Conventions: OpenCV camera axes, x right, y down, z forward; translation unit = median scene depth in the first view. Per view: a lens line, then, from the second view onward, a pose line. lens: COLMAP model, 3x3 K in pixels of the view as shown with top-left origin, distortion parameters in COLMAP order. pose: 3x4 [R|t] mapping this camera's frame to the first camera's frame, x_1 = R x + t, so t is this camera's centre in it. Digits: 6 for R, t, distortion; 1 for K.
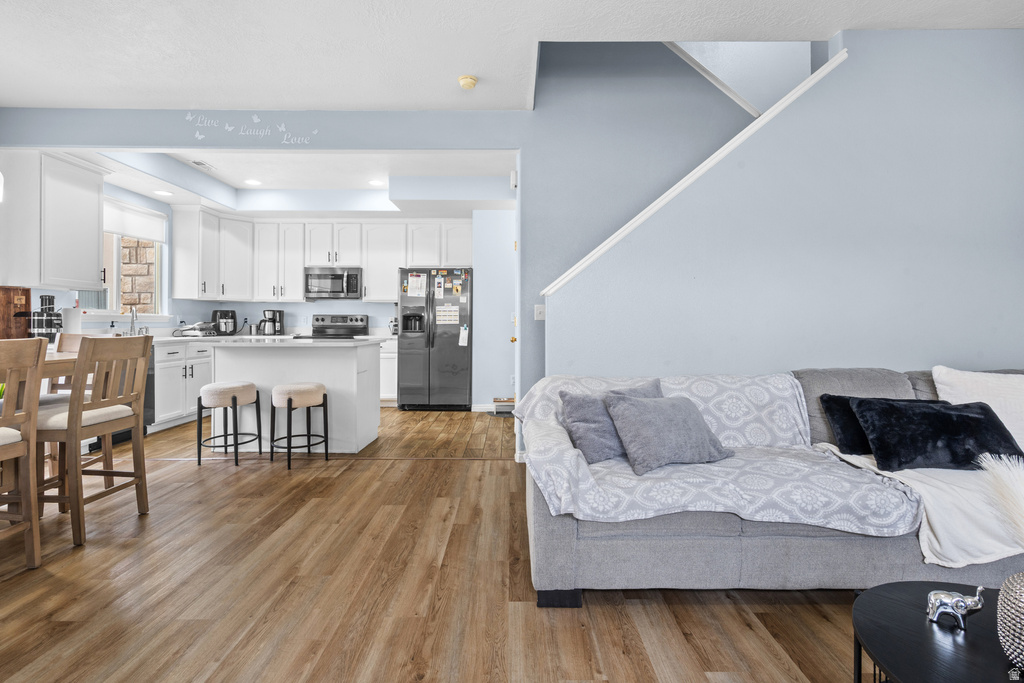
lens RADIAL K [[480.3, 0, 512.7], [0, 480.3, 322.6], [0, 0, 1]] dist [-0.001217, 0.000722]
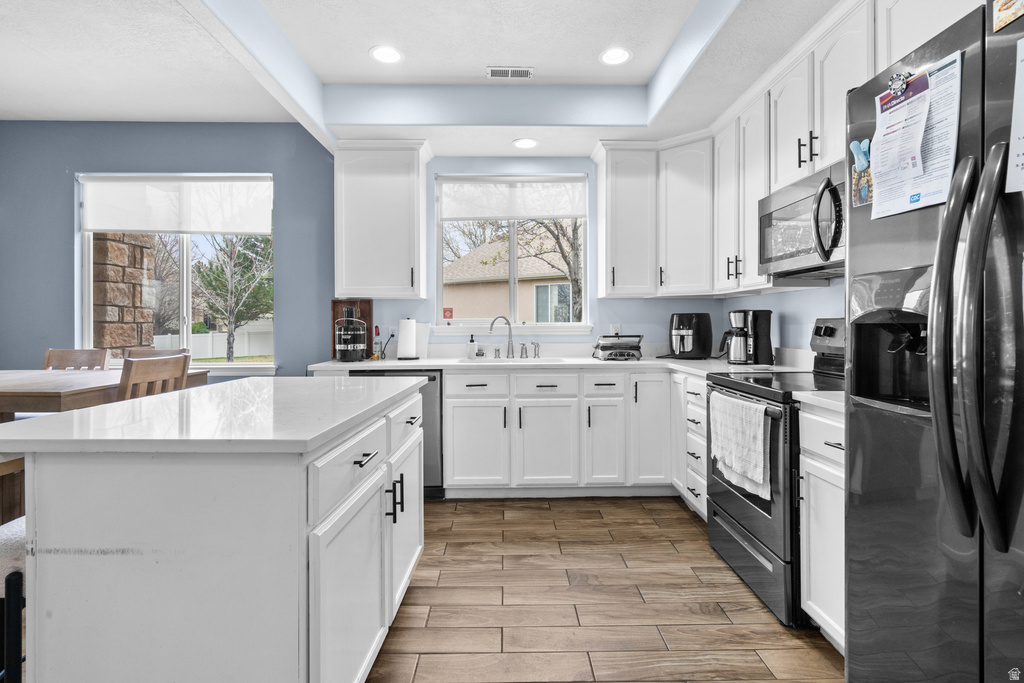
lens RADIAL K [[505.2, 0, 513.7], [0, 505.2, 322.9], [0, 0, 1]] dist [0.000092, 0.000286]
pose [[0.014002, -0.004520, -0.999892, -0.023779], [0.005374, 0.999976, -0.004446, -0.015748], [0.999888, -0.005311, 0.014026, 0.934935]]
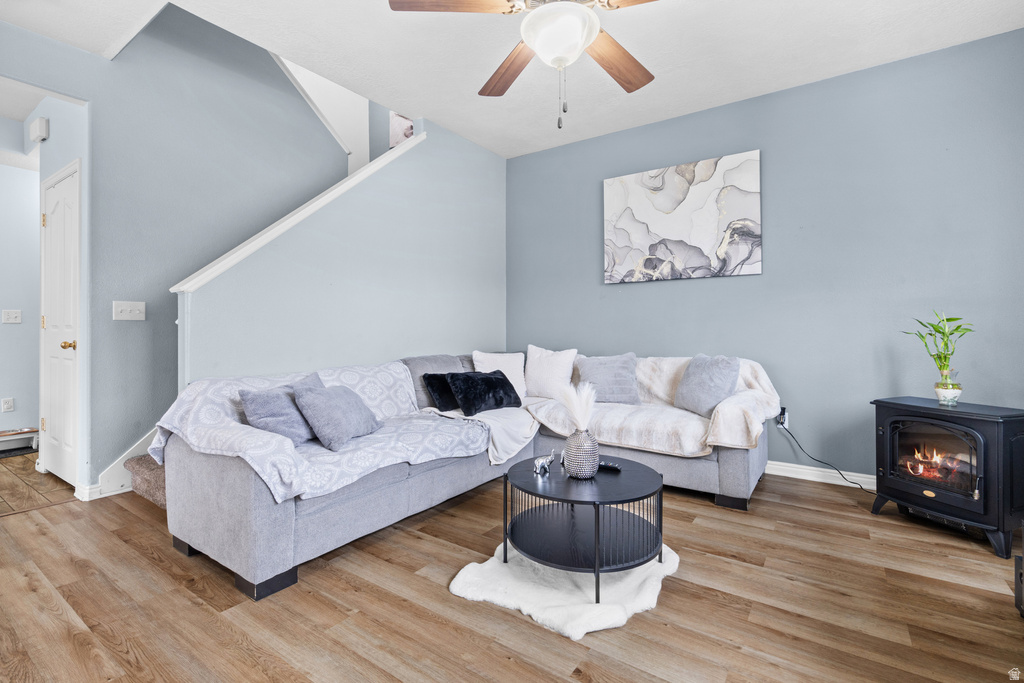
lens RADIAL K [[469.8, 0, 509.8], [0, 469.8, 328.9], [0, 0, 1]] dist [-0.002028, 0.000048]
pose [[0.572134, -0.000601, 0.820160, -0.151515], [-0.001580, 0.999997, 0.001835, 0.005882], [-0.820159, -0.002346, 0.572131, 0.000133]]
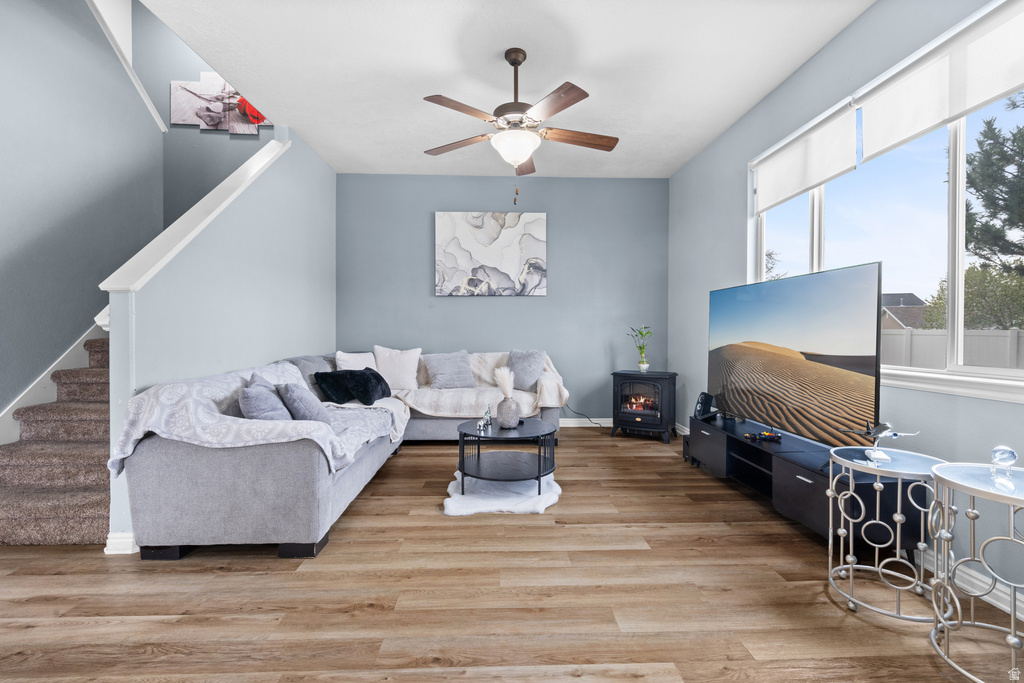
lens RADIAL K [[465.7, 0, 513.2], [0, 465.7, 342.3], [0, 0, 1]] dist [0.001948, 0.000443]
pose [[-0.039117, -0.022847, 0.998973, -0.380882], [-0.005610, 0.999728, 0.022645, 0.006036], [-0.999219, -0.004718, -0.039234, 0.183942]]
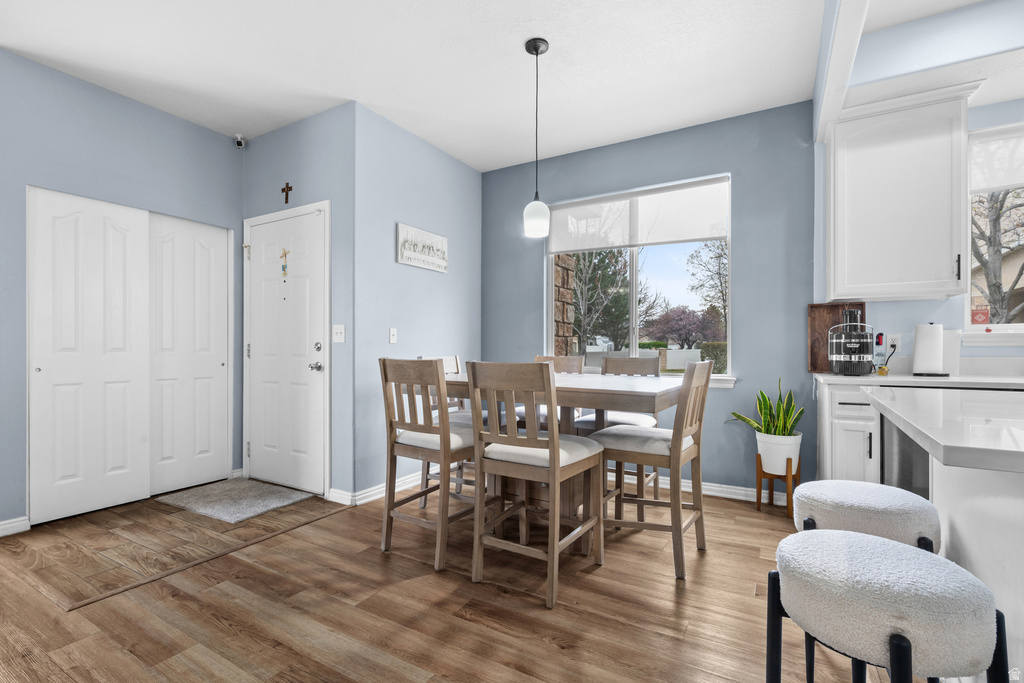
lens RADIAL K [[467.1, 0, 511.4], [0, 467.1, 349.5], [0, 0, 1]] dist [-0.003726, 0.000237]
pose [[-0.507646, -0.000872, -0.861565, -0.064584], [-0.001278, 0.999999, -0.000258, 0.003405], [0.861565, 0.000970, -0.507647, 0.662537]]
